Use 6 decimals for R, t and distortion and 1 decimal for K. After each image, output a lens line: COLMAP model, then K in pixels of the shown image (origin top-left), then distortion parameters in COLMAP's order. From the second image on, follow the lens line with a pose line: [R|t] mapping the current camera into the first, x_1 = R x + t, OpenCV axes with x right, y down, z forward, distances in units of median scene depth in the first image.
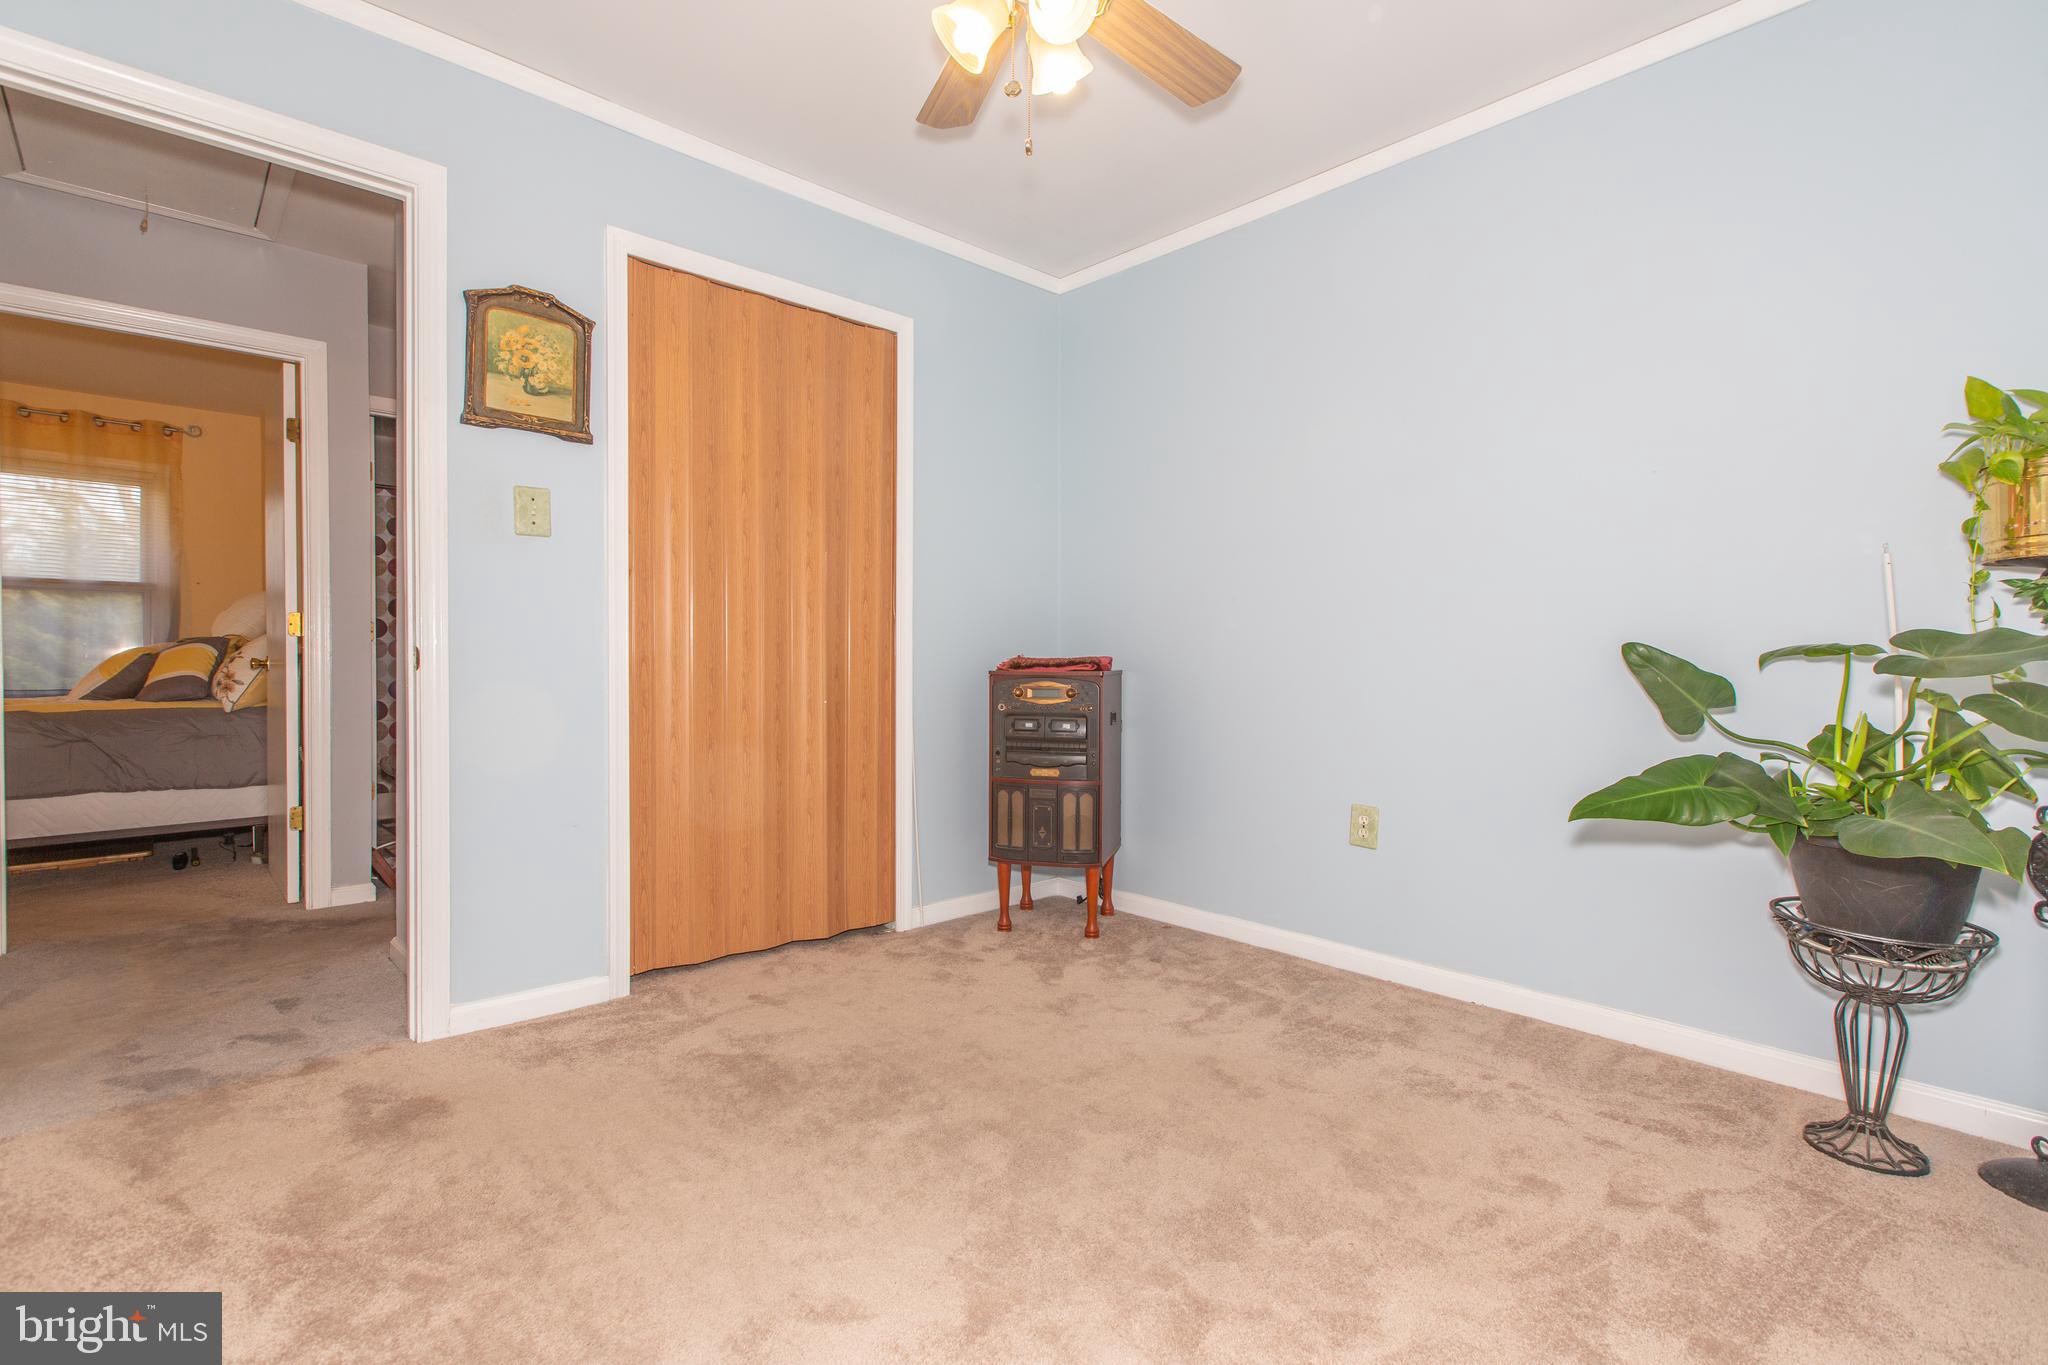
lens RADIAL K [[923.0, 0, 1012.5], [0, 923.0, 678.1], [0, 0, 1]] dist [0.001394, -0.000812]
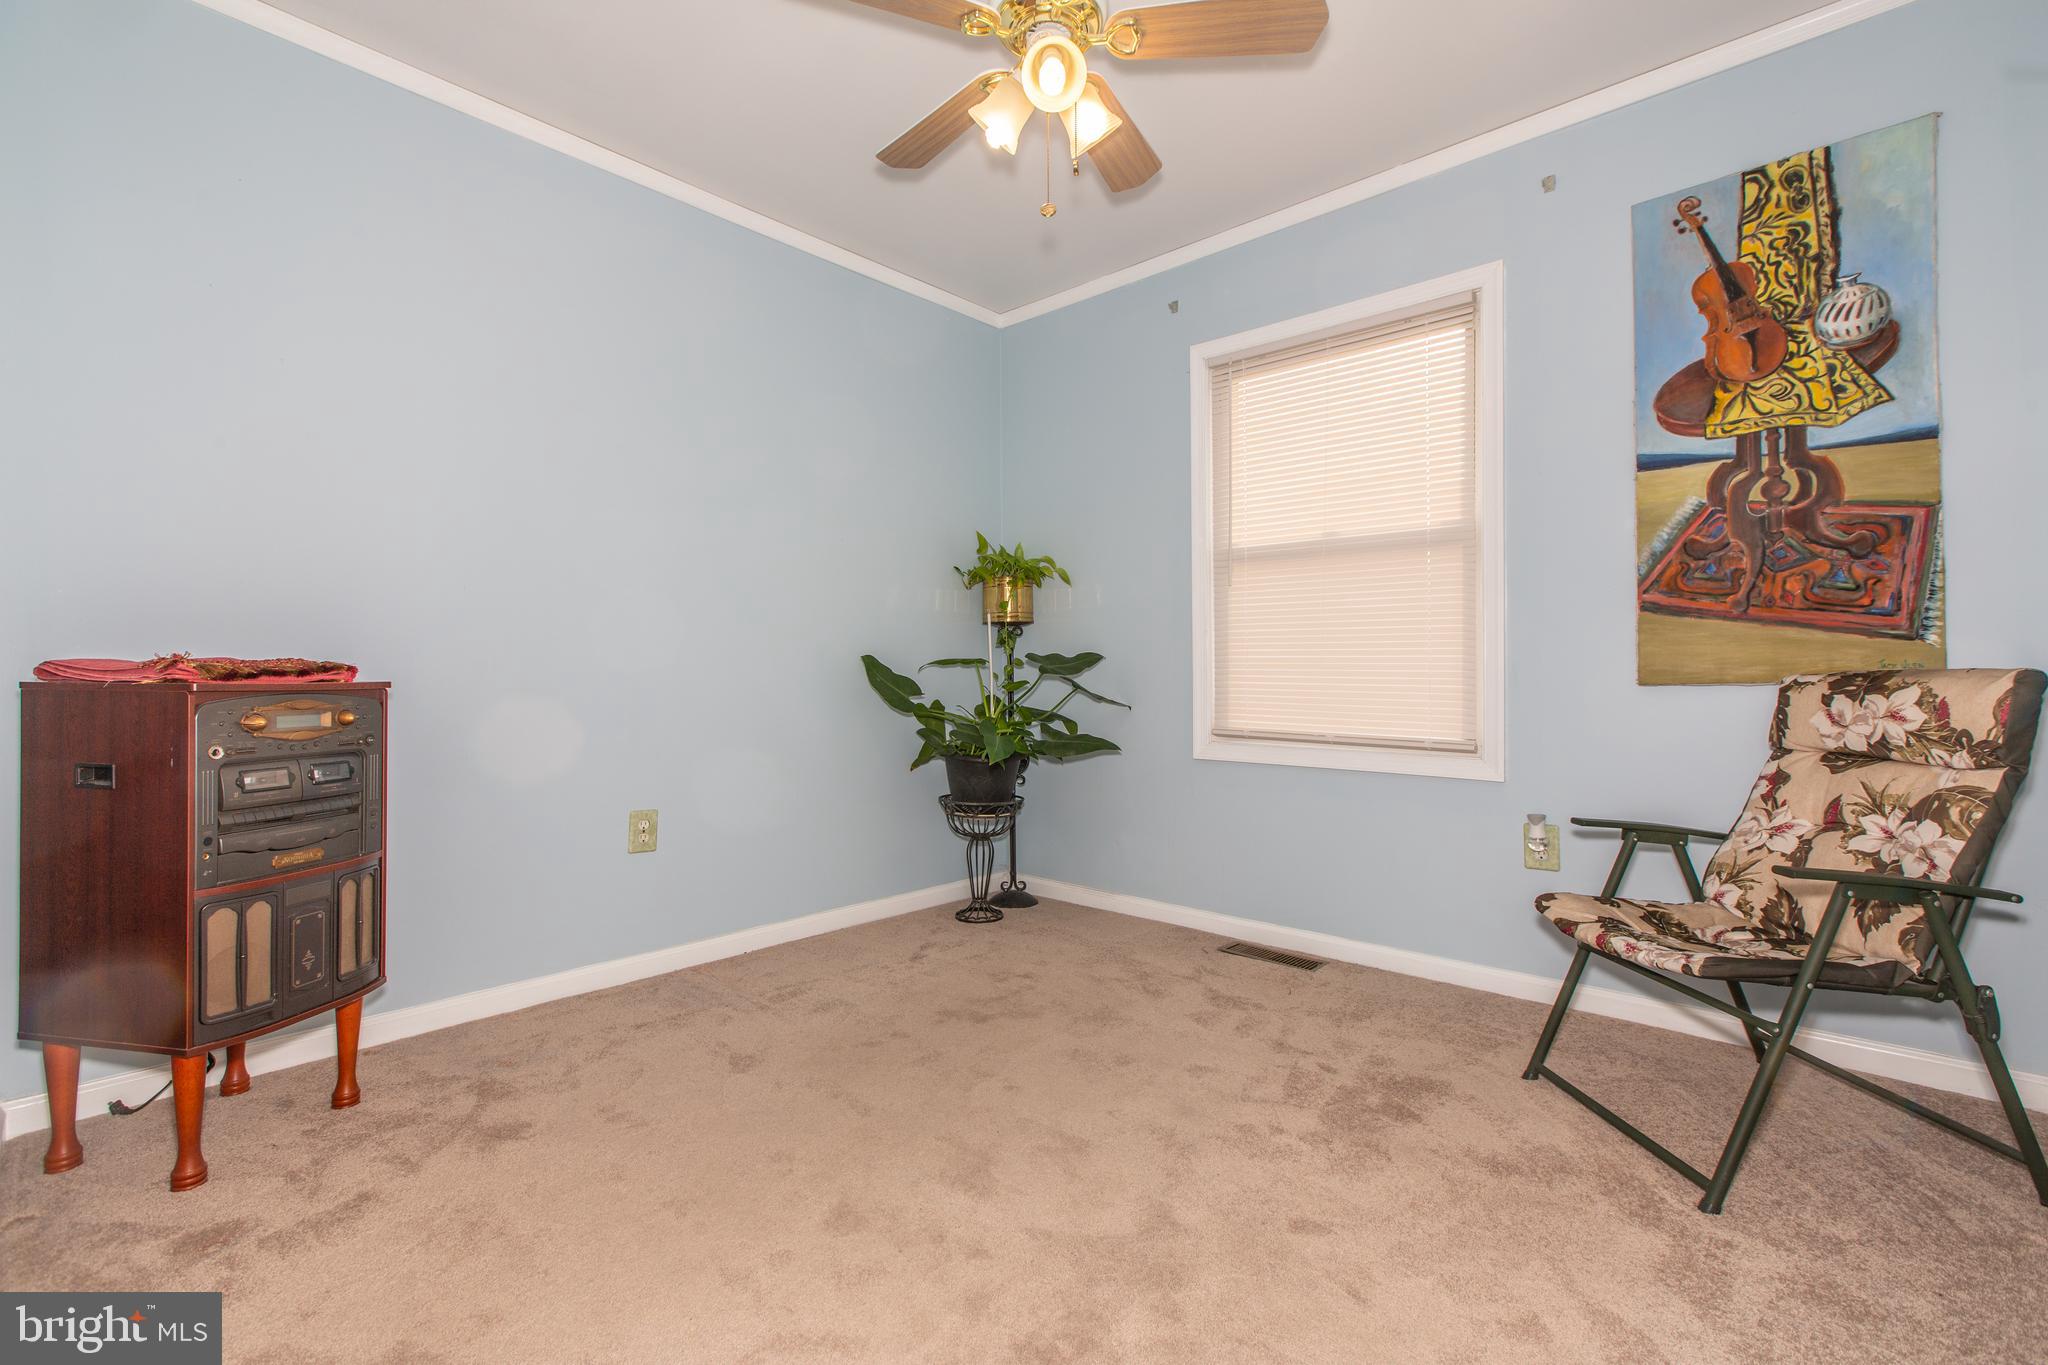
lens RADIAL K [[923.0, 0, 1012.5], [0, 923.0, 678.1], [0, 0, 1]] dist [0.001394, -0.000812]
pose [[-0.076291, -0.006059, 0.997067, -0.641312], [0.021538, 0.999738, 0.007723, -0.005395], [-0.996853, 0.022064, -0.076140, 0.660413]]
